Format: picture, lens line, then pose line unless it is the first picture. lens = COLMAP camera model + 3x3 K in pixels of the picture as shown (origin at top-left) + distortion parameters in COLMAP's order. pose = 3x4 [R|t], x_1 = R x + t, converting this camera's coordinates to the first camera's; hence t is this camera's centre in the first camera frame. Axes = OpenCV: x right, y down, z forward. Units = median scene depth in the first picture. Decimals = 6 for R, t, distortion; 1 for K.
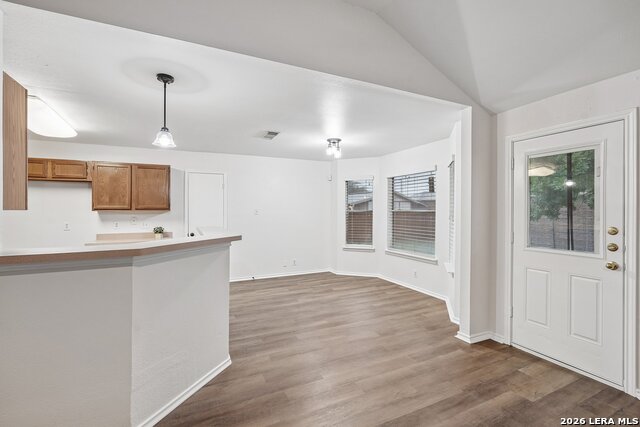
lens RADIAL K [[289.1, 0, 317.2], [0, 289.1, 213.8], [0, 0, 1]] dist [-0.017158, 0.007811]
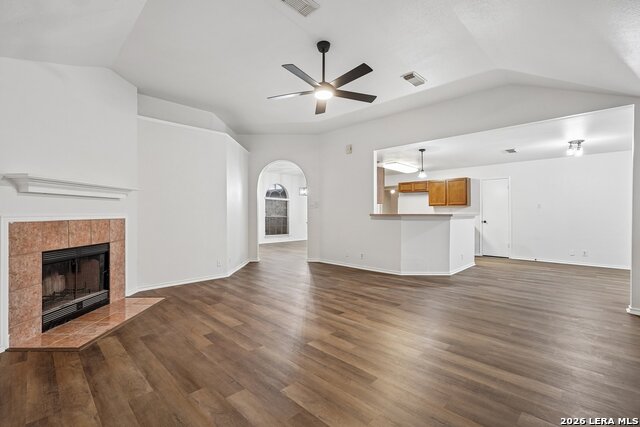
lens RADIAL K [[288.5, 0, 317.7], [0, 288.5, 212.7], [0, 0, 1]] dist [-0.015474, 0.006711]
pose [[0.339545, 0.002583, -0.940586, 0.772773], [-0.009100, 0.999958, -0.000539, 0.041348], [0.940546, 0.008743, 0.339554, -0.360099]]
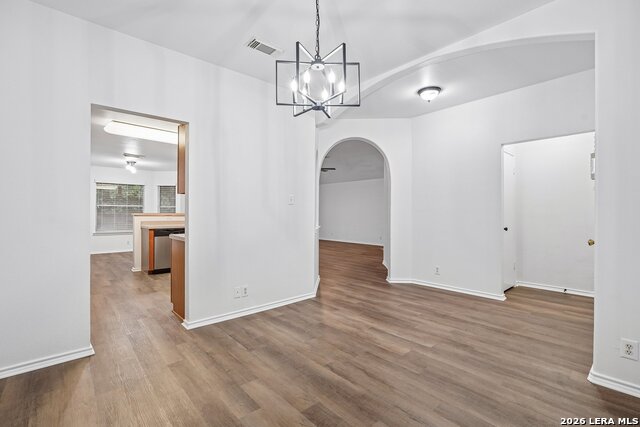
lens RADIAL K [[289.1, 0, 317.2], [0, 289.1, 213.8], [0, 0, 1]] dist [-0.017158, 0.007811]
pose [[-0.285470, -0.001165, 0.958387, -1.788712], [0.005928, 0.999978, 0.002981, 0.043629], [-0.958369, 0.006532, -0.285457, 0.444827]]
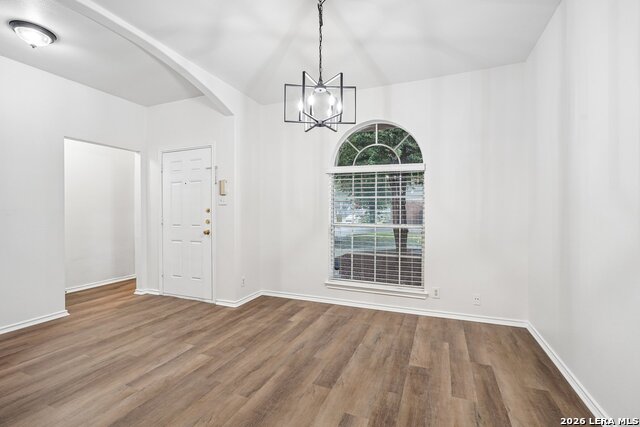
lens RADIAL K [[288.5, 0, 317.7], [0, 288.5, 212.7], [0, 0, 1]] dist [-0.015474, 0.006711]
pose [[-0.740849, 0.007058, -0.671635, -1.120598], [0.004261, 0.999974, 0.005809, 0.038223], [0.671658, 0.001441, -0.740860, 0.664223]]
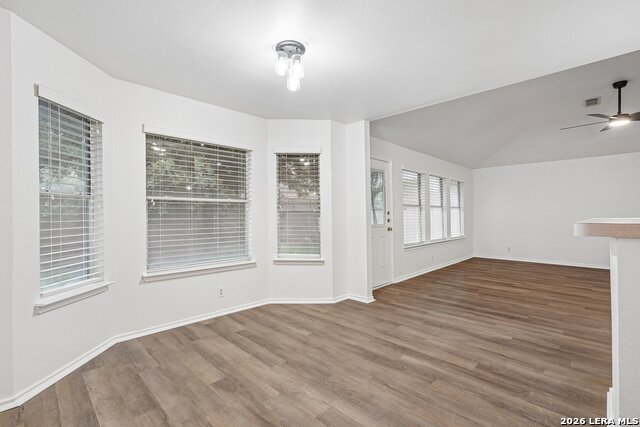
lens RADIAL K [[293.0, 0, 320.0], [0, 293.0, 213.5], [0, 0, 1]] dist [-0.001439, 0.000061]
pose [[-0.344595, 0.007758, 0.938720, -0.429461], [0.015394, 0.999878, -0.002612, 0.031053], [-0.938625, 0.013551, -0.344672, 1.111002]]
